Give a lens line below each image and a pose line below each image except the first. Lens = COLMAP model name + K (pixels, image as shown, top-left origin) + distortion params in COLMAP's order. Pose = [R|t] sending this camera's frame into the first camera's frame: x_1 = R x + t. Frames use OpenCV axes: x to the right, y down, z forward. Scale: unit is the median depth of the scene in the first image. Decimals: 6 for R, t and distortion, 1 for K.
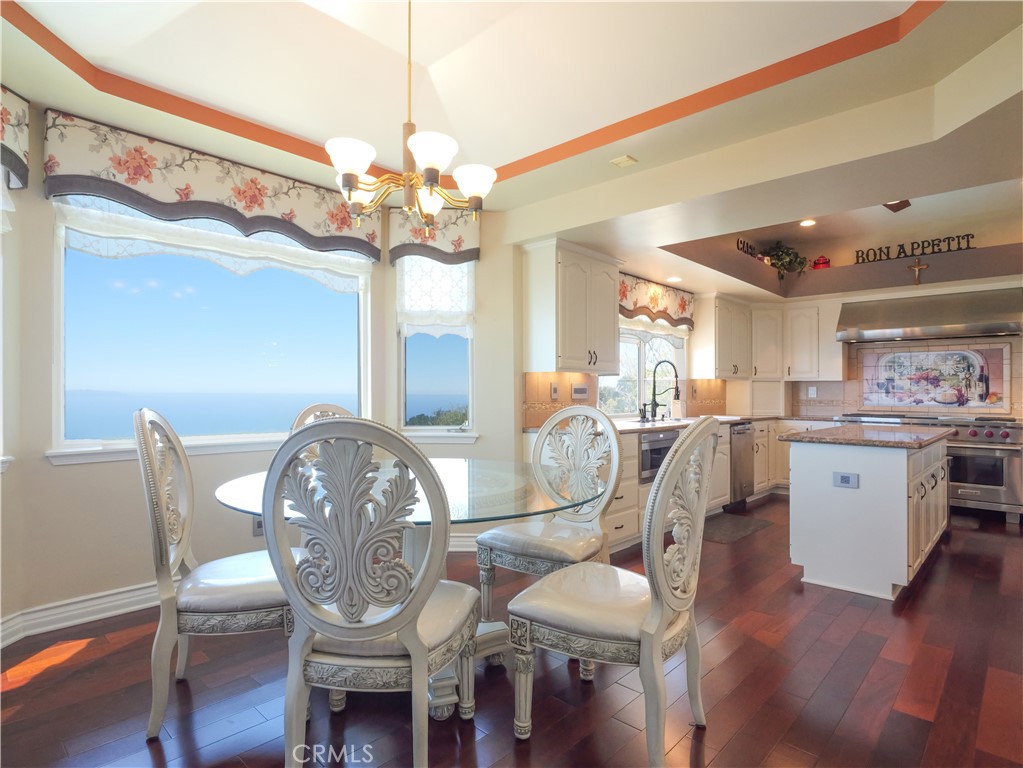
lens RADIAL K [[562.8, 0, 512.1], [0, 562.8, 390.6], [0, 0, 1]] dist [-0.002576, 0.000022]
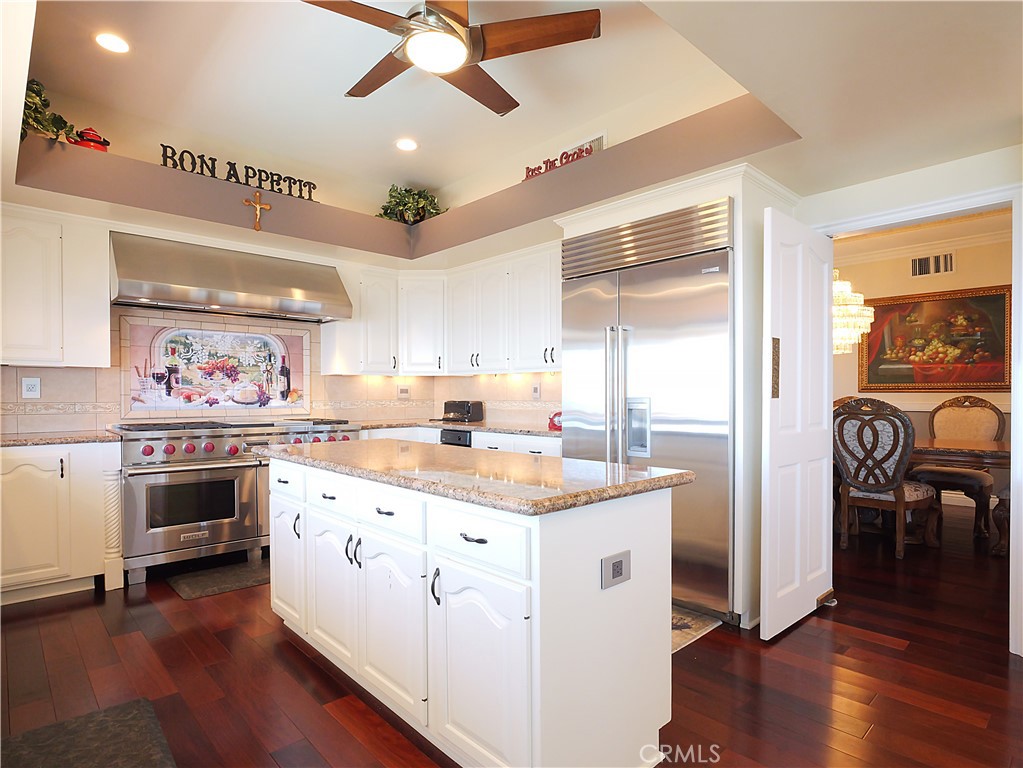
lens RADIAL K [[562.8, 0, 511.3], [0, 562.8, 394.0], [0, 0, 1]] dist [-0.002576, 0.000022]
pose [[0.071811, -0.007952, 0.997387, 0.058977], [-0.005562, 0.999949, 0.008373, 0.001927], [-0.997403, -0.006149, 0.071763, 0.607651]]
